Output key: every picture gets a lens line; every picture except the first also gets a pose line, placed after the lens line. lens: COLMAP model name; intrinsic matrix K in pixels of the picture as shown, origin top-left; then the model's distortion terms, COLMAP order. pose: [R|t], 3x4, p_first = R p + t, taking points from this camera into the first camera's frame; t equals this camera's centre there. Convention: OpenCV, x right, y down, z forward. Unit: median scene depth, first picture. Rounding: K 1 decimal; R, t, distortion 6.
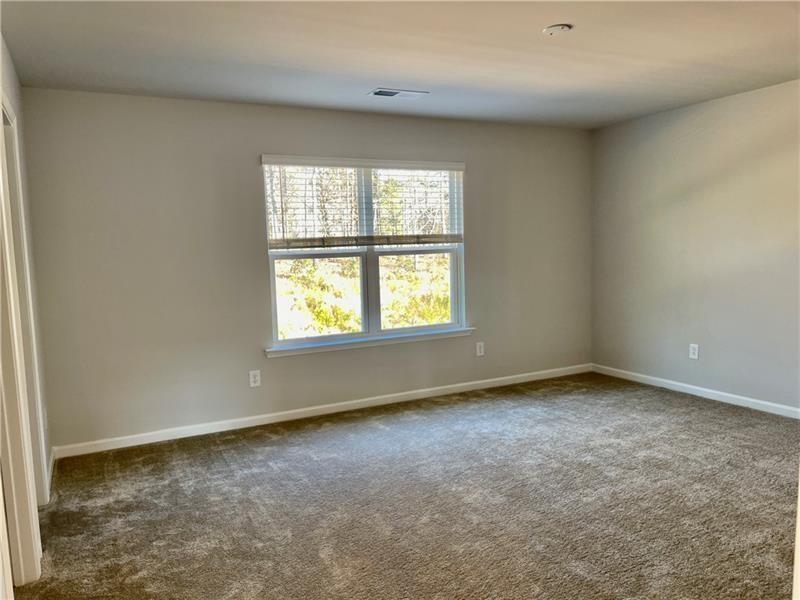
lens RADIAL K [[600.5, 0, 395.2], [0, 600.5, 301.6], [0, 0, 1]] dist [0.068431, -0.089990]
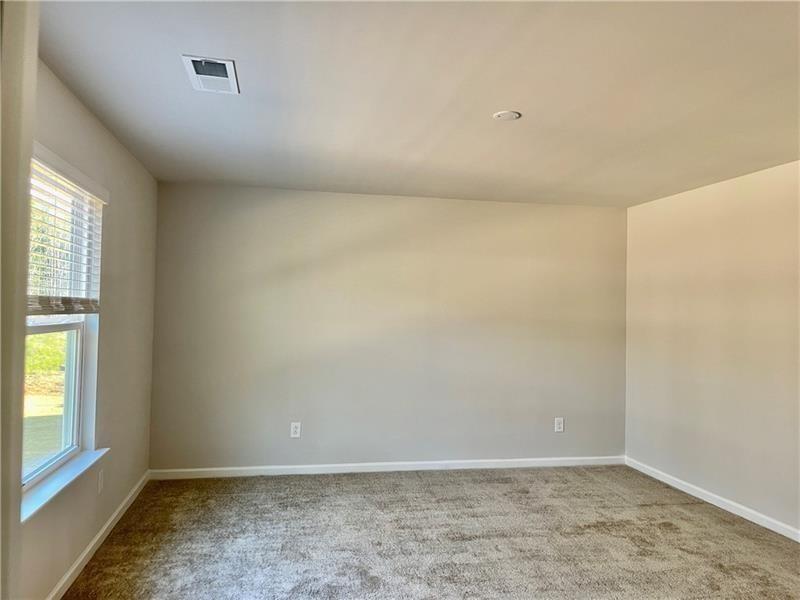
lens RADIAL K [[600.5, 0, 396.7], [0, 600.5, 302.0], [0, 0, 1]] dist [0.068431, -0.089990]
pose [[0.265224, 0.053036, 0.962727, -0.449522], [0.062580, 0.995434, -0.072078, -0.048020], [-0.962154, 0.079364, 0.260694, 0.583696]]
